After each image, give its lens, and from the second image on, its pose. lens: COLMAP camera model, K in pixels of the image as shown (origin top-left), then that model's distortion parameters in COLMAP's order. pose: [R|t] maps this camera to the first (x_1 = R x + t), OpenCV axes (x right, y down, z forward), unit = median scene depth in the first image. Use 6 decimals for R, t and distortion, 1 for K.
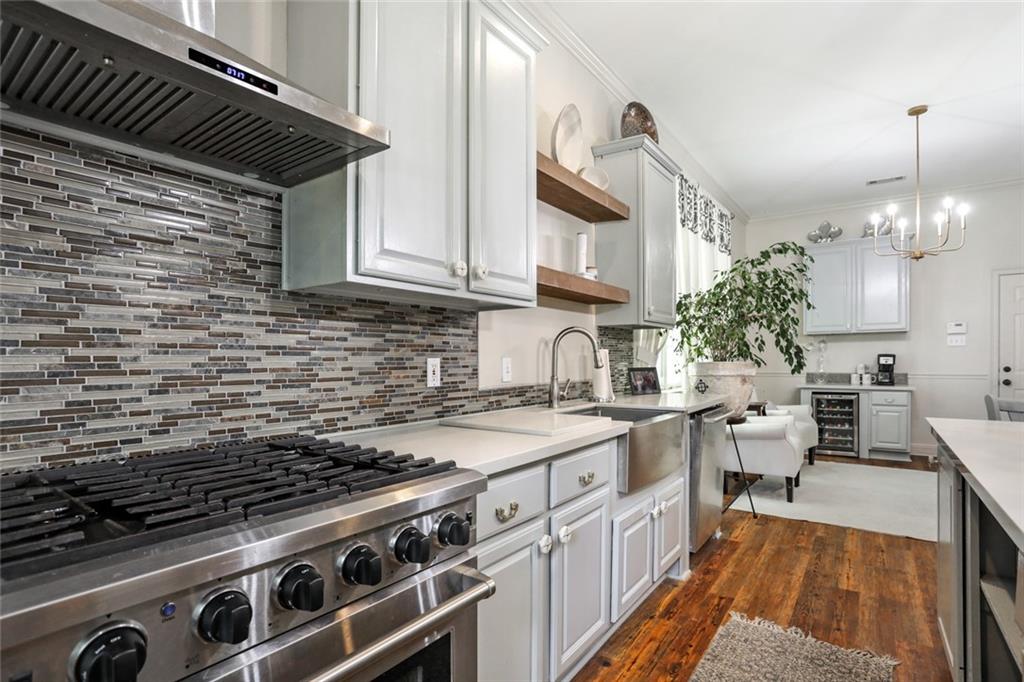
lens RADIAL K [[508.9, 0, 523.9], [0, 508.9, 365.8], [0, 0, 1]] dist [-0.030604, 0.003430]
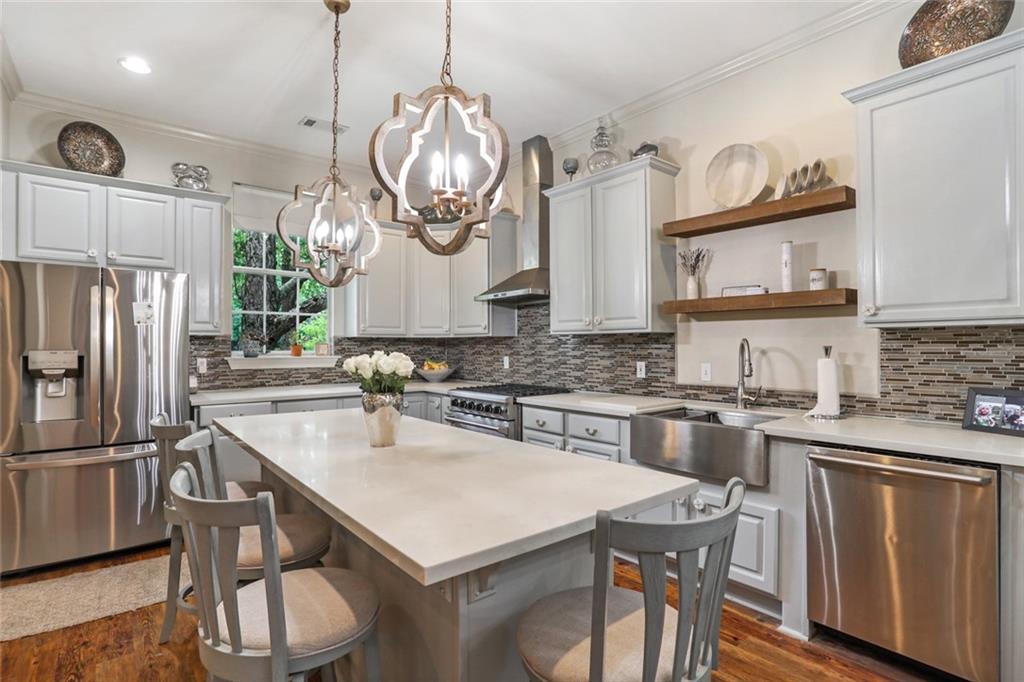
lens RADIAL K [[508.9, 0, 521.4], [0, 508.9, 341.9], [0, 0, 1]] dist [-0.030604, 0.003430]
pose [[-0.247885, -0.006574, -0.968767, 1.715449], [-0.014038, 0.999896, -0.003193, -0.075849], [0.968688, 0.012808, -0.247952, 1.068022]]
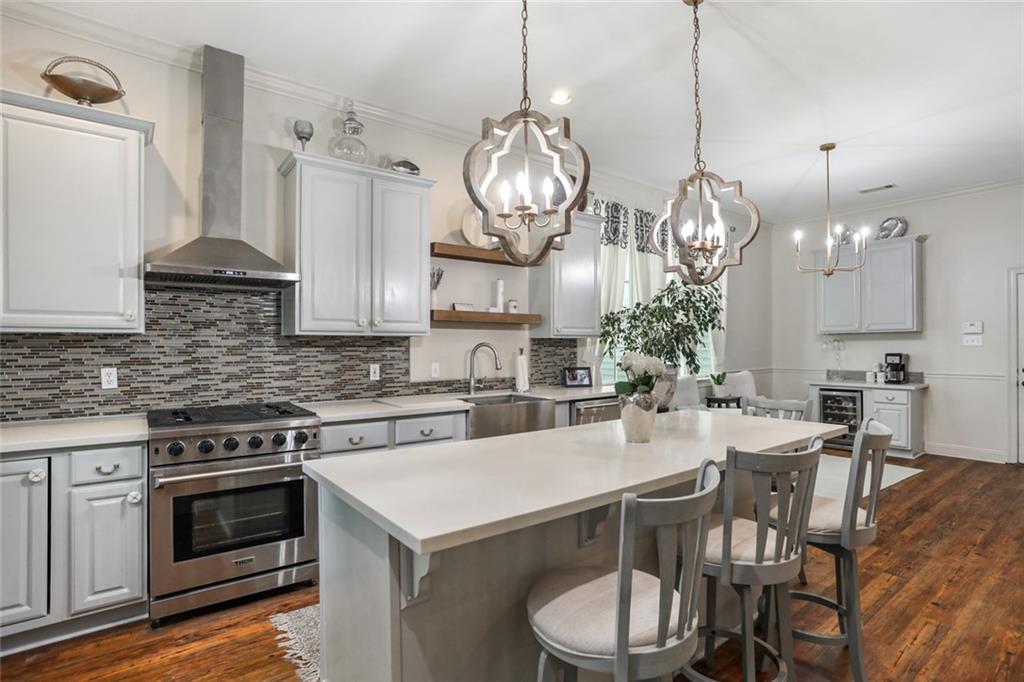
lens RADIAL K [[508.9, 0, 523.0], [0, 508.9, 346.2], [0, 0, 1]] dist [-0.030604, 0.003430]
pose [[0.956999, 0.003092, -0.290076, 0.885213], [-0.006600, 0.999916, -0.011115, -0.065765], [0.290018, 0.012551, 0.956939, -0.605022]]
